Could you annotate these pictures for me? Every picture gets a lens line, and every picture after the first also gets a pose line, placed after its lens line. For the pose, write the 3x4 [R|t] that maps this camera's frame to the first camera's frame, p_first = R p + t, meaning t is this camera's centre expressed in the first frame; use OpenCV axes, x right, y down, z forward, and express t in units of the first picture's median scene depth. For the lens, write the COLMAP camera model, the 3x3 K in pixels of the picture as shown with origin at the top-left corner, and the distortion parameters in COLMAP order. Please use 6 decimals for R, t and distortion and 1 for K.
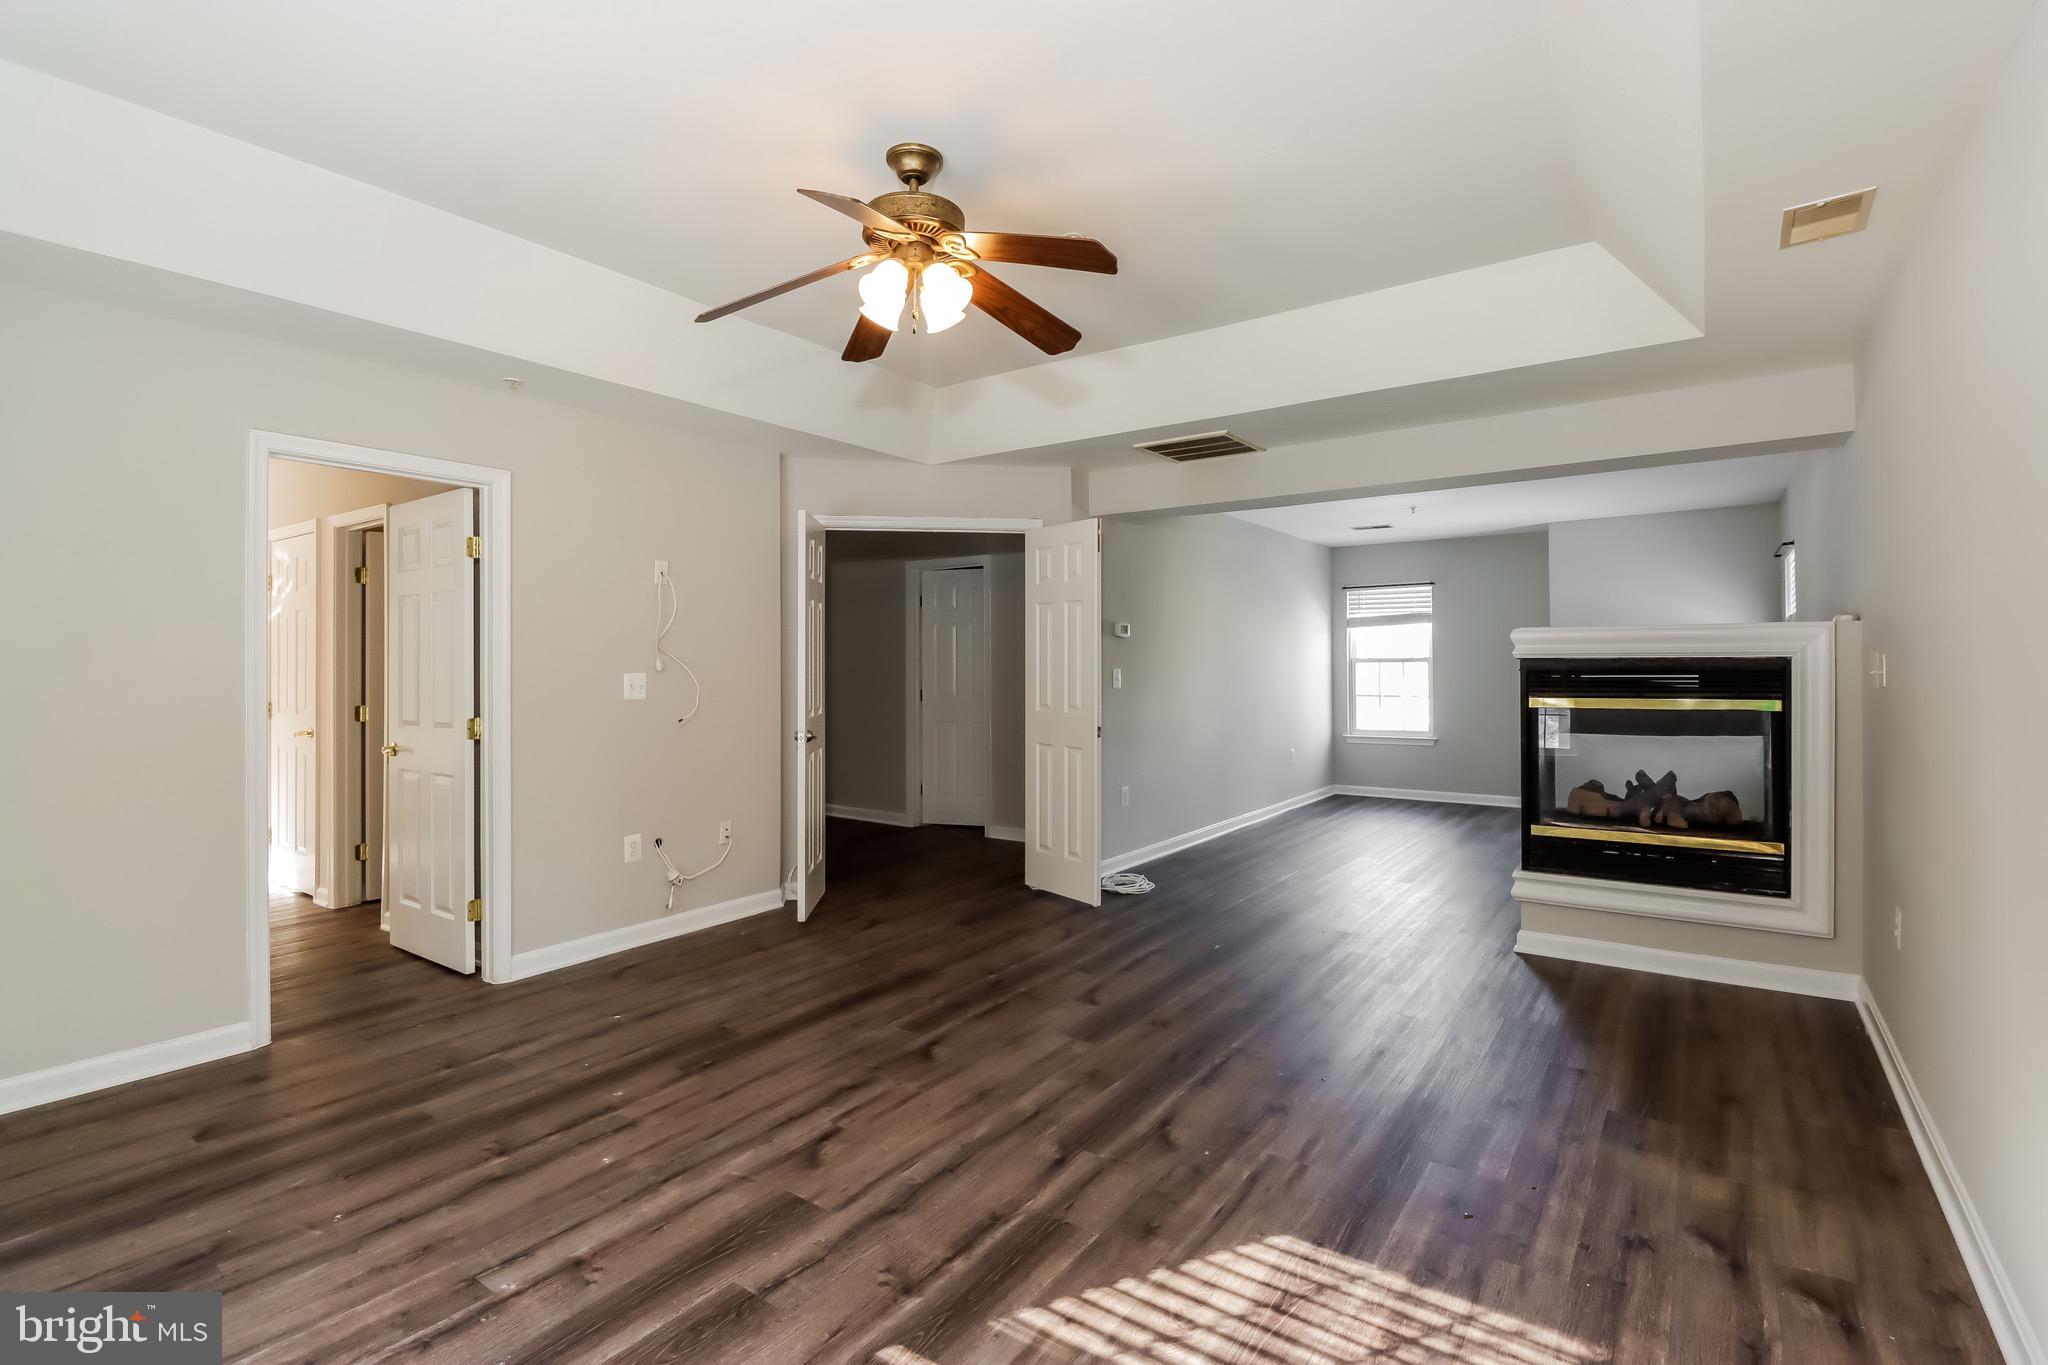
lens RADIAL K [[959.9, 0, 1022.1], [0, 959.9, 672.1], [0, 0, 1]] dist [0.004676, 0.000163]
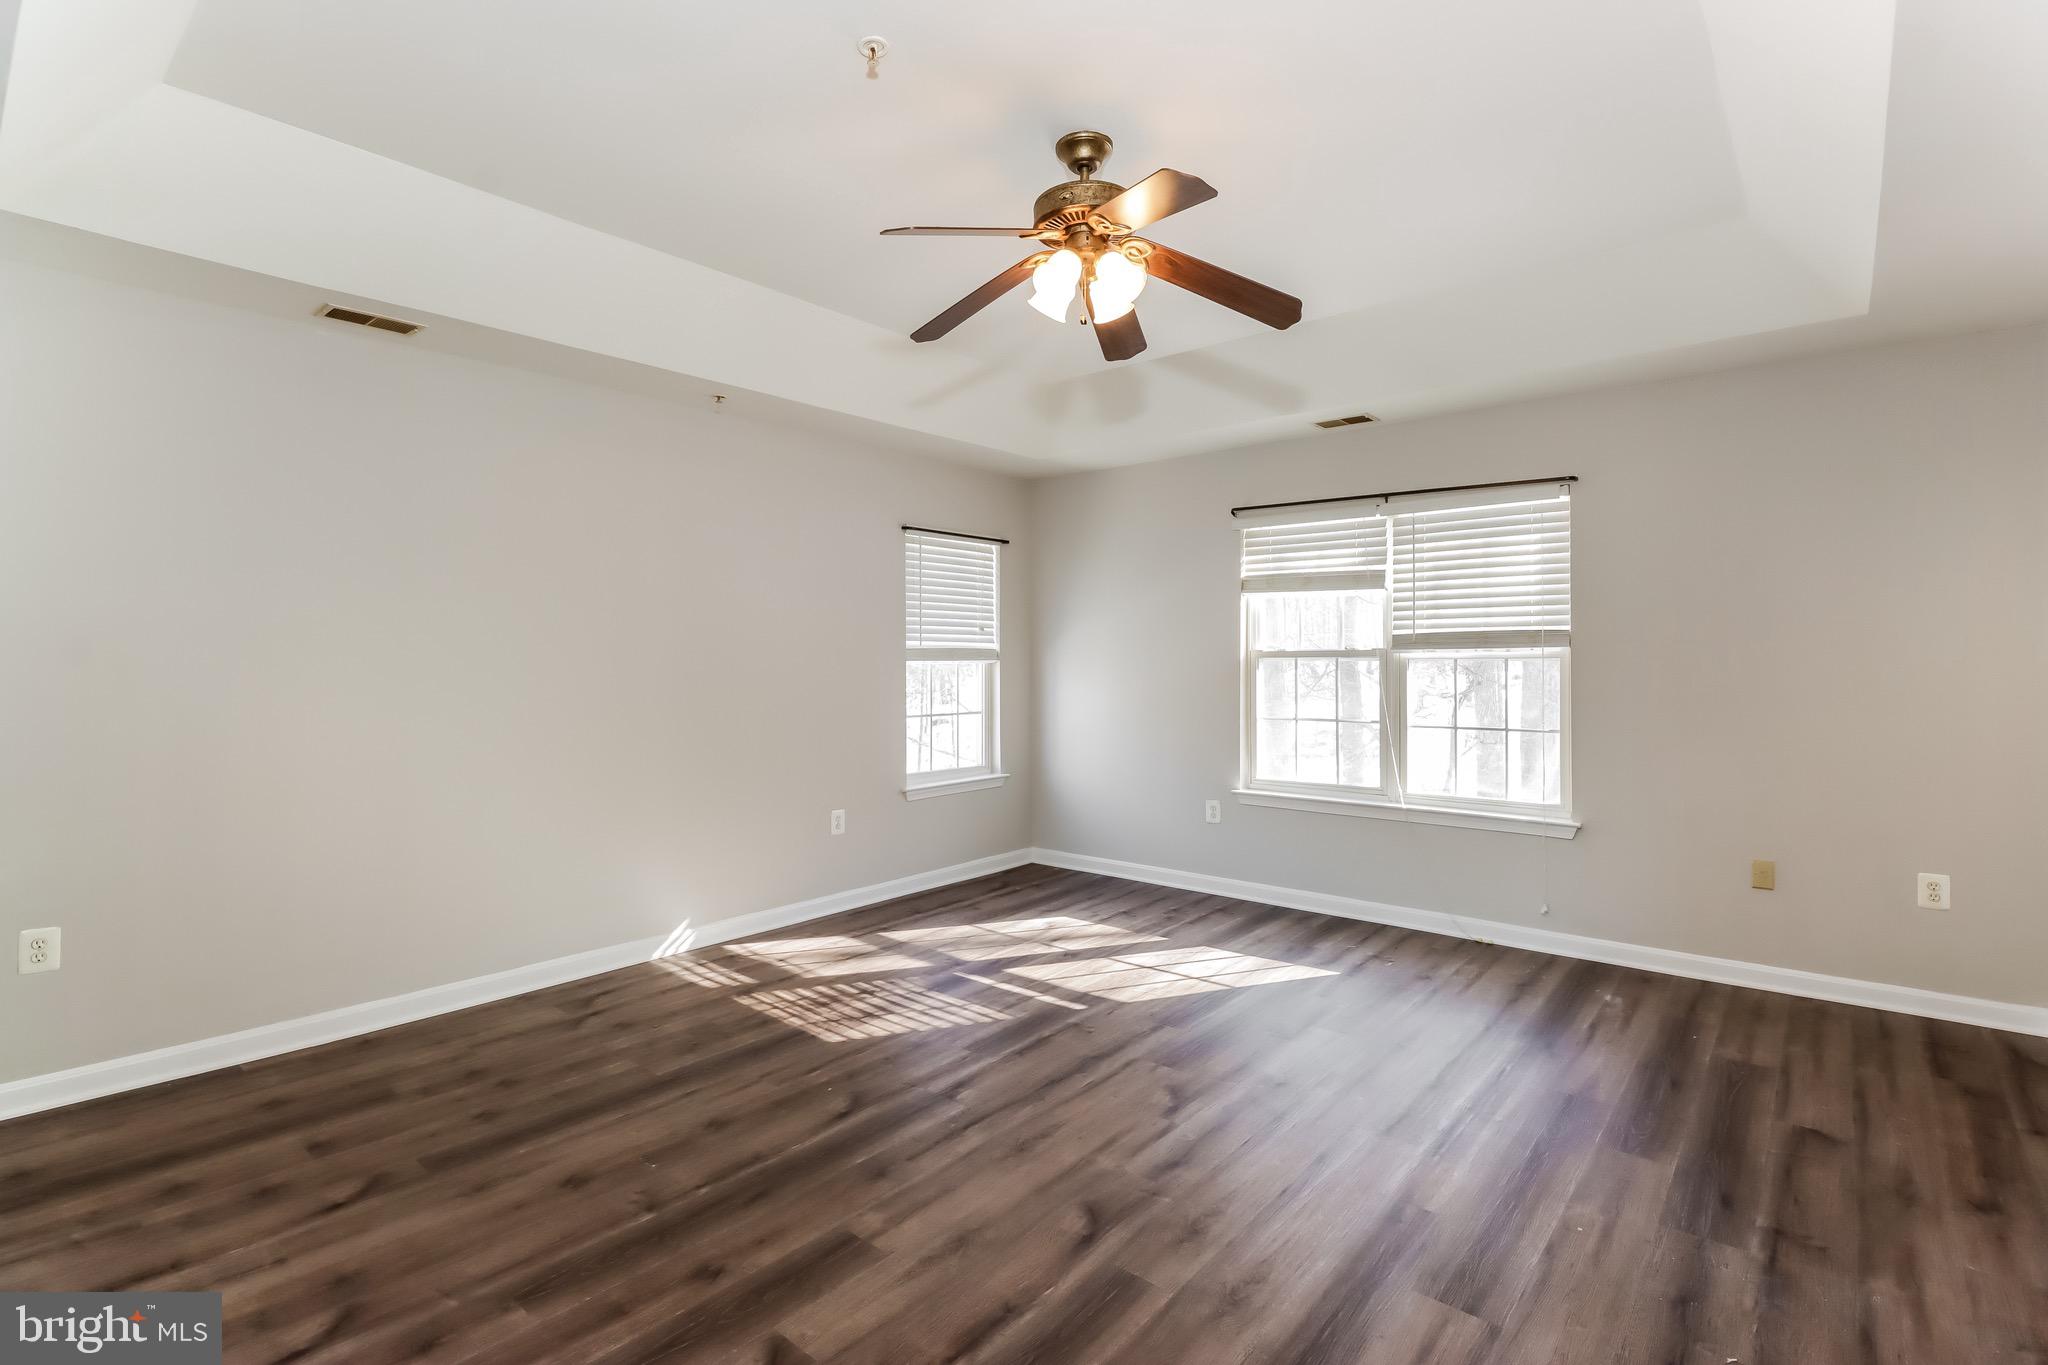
lens RADIAL K [[959.9, 0, 1025.2], [0, 959.9, 672.5], [0, 0, 1]] dist [0.004676, 0.000163]
pose [[-0.996590, 0.008172, 0.082111, -0.145285], [0.009905, 0.999736, 0.020726, -0.016880], [-0.081920, 0.021469, -0.996408, 2.224097]]
